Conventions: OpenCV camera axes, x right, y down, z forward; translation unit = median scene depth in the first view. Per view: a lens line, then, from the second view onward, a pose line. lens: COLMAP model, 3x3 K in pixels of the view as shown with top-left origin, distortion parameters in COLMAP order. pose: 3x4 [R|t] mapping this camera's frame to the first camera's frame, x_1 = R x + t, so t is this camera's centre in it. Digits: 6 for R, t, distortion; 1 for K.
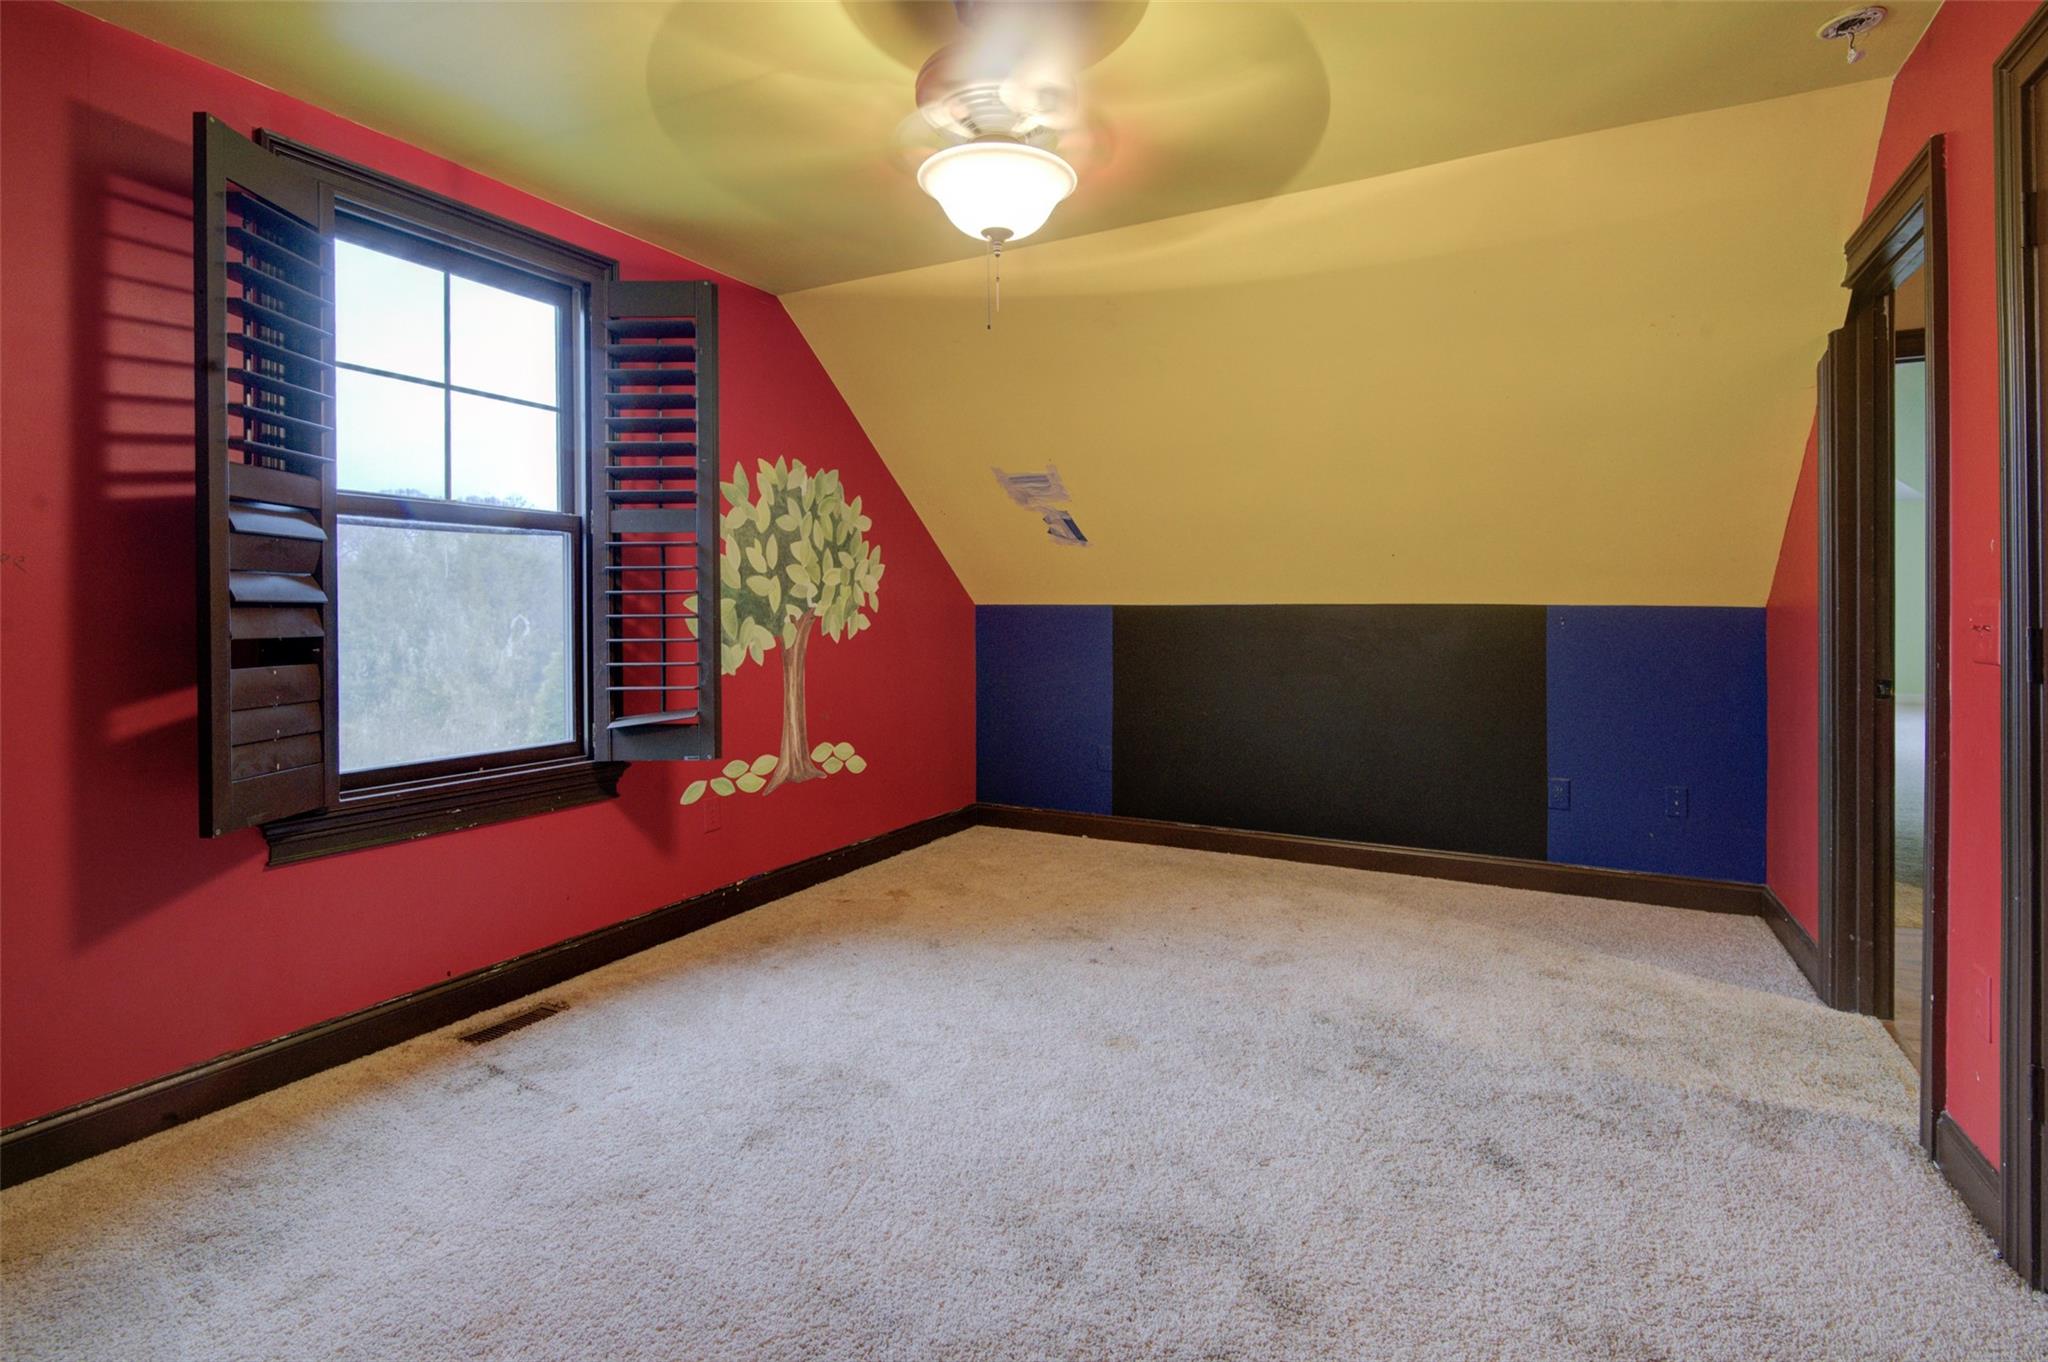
lens RADIAL K [[959.1, 0, 1056.2], [0, 959.1, 619.7], [0, 0, 1]] dist [-0.000807, -0.002962]
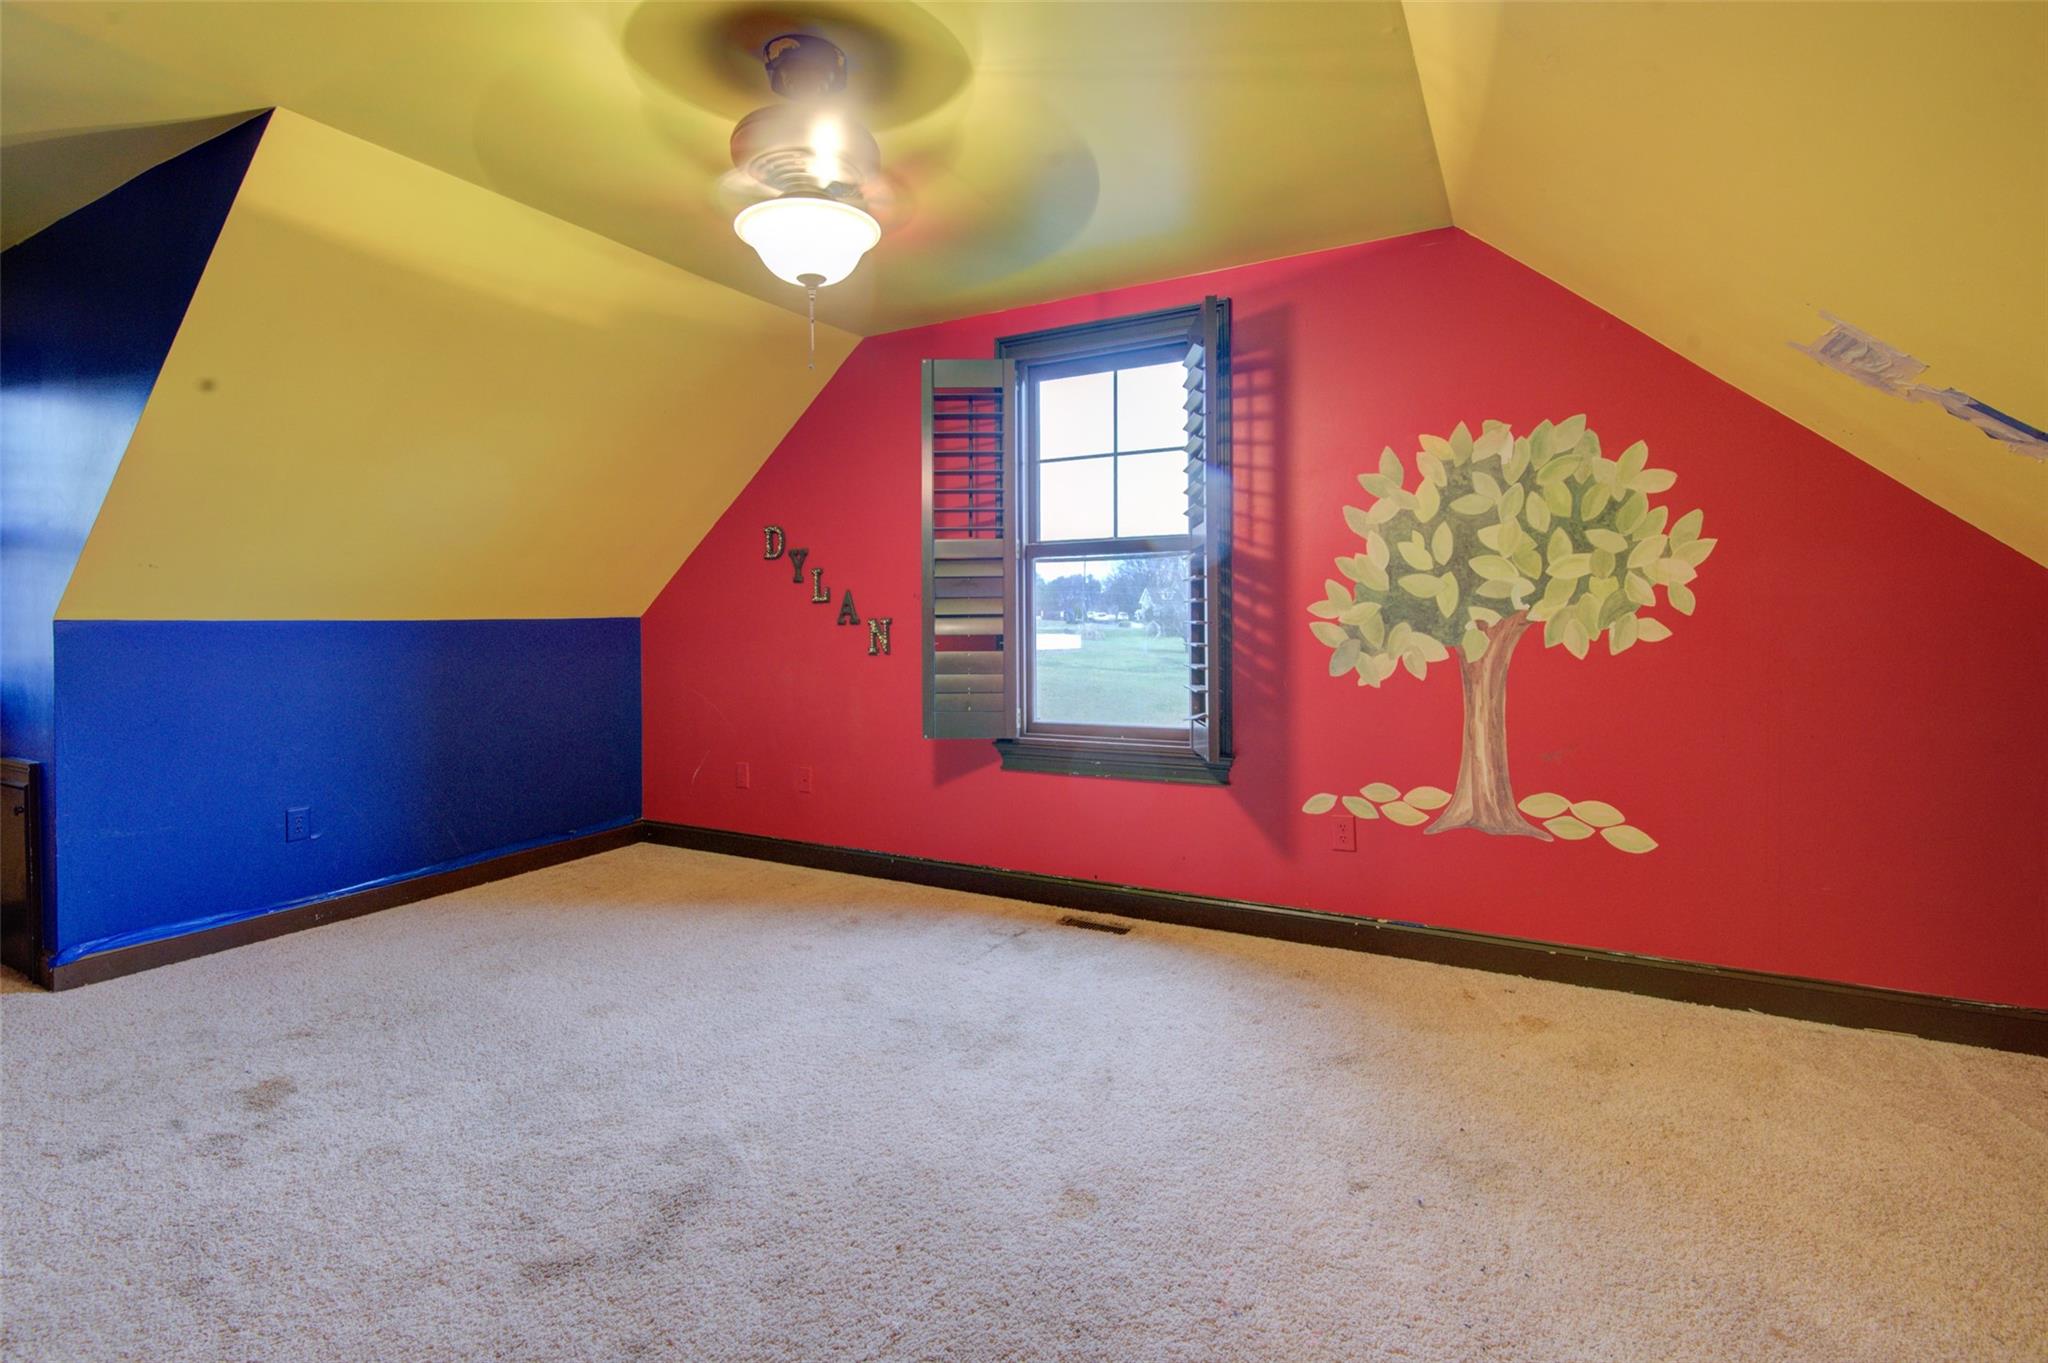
lens RADIAL K [[959.1, 0, 1022.1], [0, 959.1, 643.0], [0, 0, 1]] dist [-0.000807, -0.002962]
pose [[-0.038697, 0.028570, -0.998842, 0.543749], [0.002039, 0.999591, 0.028512, -0.009561], [0.999249, -0.000933, -0.038739, 0.671630]]
